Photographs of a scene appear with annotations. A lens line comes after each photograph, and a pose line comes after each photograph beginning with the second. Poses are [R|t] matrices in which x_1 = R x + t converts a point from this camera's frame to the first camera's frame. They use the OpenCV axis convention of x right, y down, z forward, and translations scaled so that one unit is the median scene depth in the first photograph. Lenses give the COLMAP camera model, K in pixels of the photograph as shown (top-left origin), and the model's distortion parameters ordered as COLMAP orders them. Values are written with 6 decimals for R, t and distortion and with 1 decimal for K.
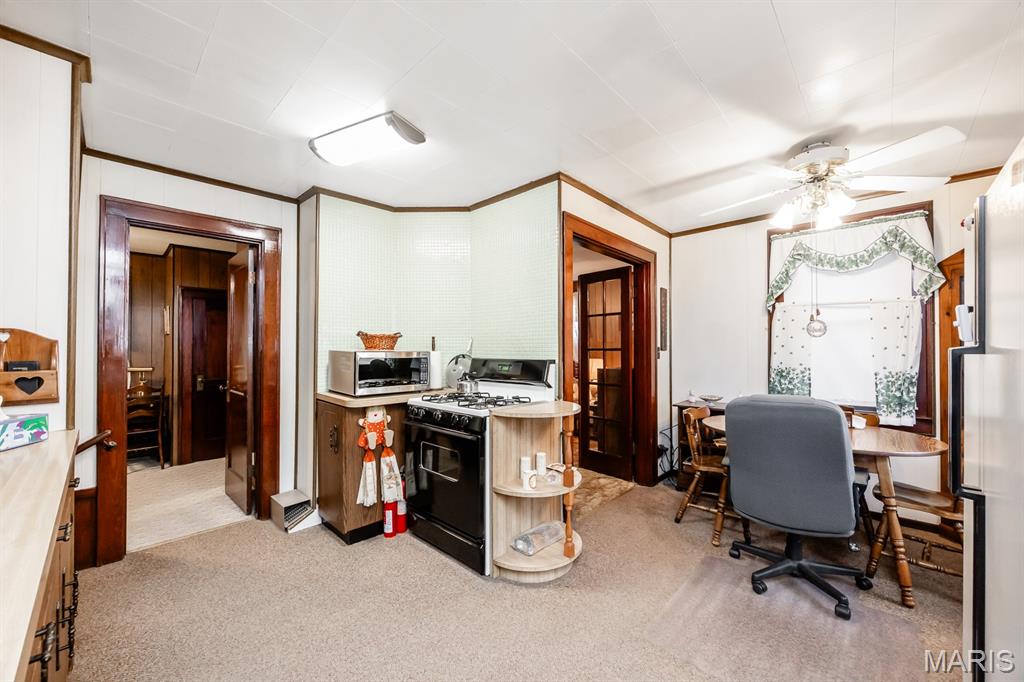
lens RADIAL K [[395.2, 0, 513.7], [0, 395.2, 347.1], [0, 0, 1]] dist [-0.001462, -0.000074]
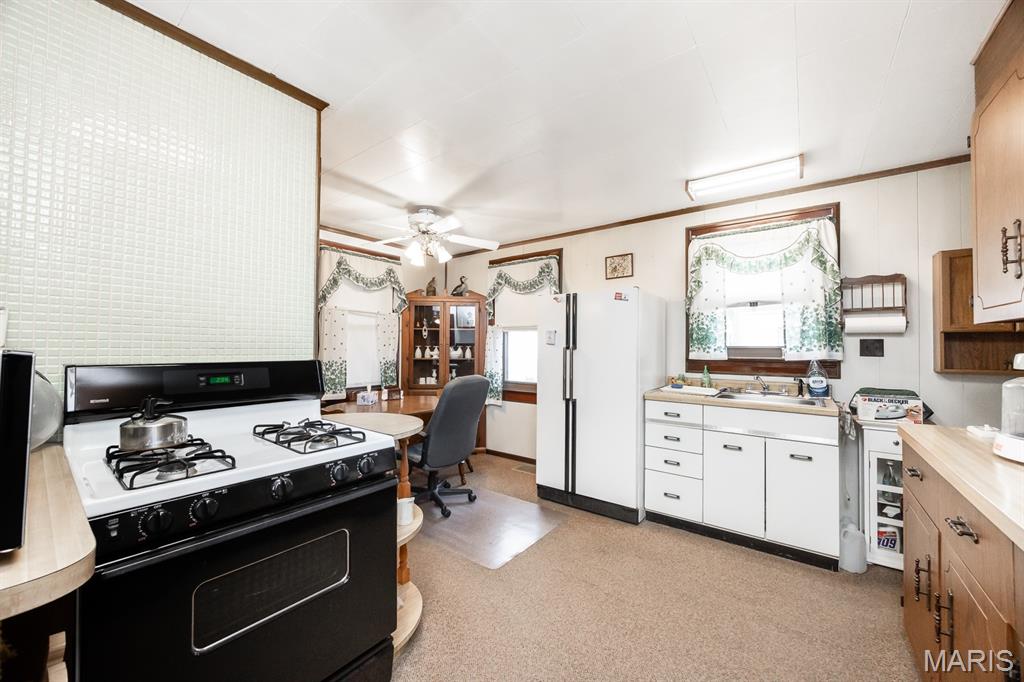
lens RADIAL K [[381.0, 0, 513.6], [0, 381.0, 342.1], [0, 0, 1]] dist [-0.000819, -0.000026]
pose [[-0.089493, 0.013624, 0.995894, -0.558049], [-0.020750, 0.999664, -0.015540, 0.002020], [-0.995771, -0.022055, -0.089180, 0.636255]]
